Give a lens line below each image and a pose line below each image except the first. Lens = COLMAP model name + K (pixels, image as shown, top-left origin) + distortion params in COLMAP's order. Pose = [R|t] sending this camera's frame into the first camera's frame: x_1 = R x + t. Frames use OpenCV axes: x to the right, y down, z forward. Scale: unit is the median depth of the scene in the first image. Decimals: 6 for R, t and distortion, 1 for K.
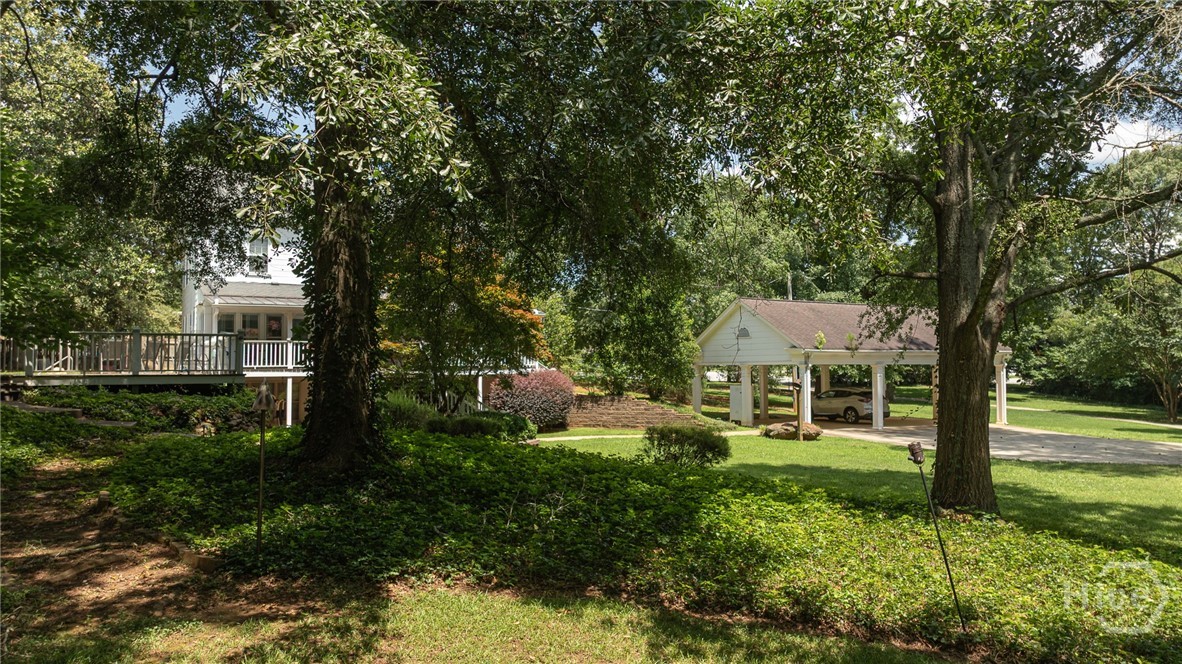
lens RADIAL K [[833.6, 0, 591.0], [0, 833.6, 332.0], [0, 0, 1]] dist [0.010290, 0.002337]
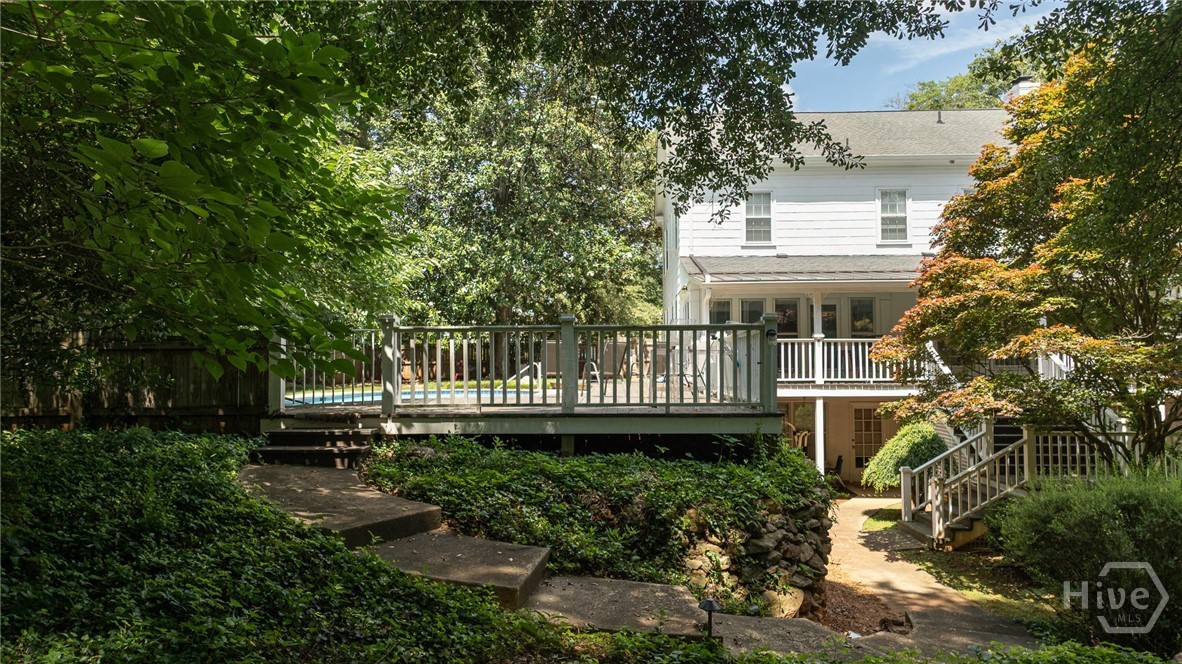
lens RADIAL K [[833.6, 0, 591.0], [0, 833.6, 332.0], [0, 0, 1]] dist [0.010290, 0.002337]
pose [[0.854067, -0.021752, -0.519707, -0.184455], [0.023021, 0.999727, -0.004011, 0.004363], [0.519653, -0.008539, 0.854335, 0.388980]]
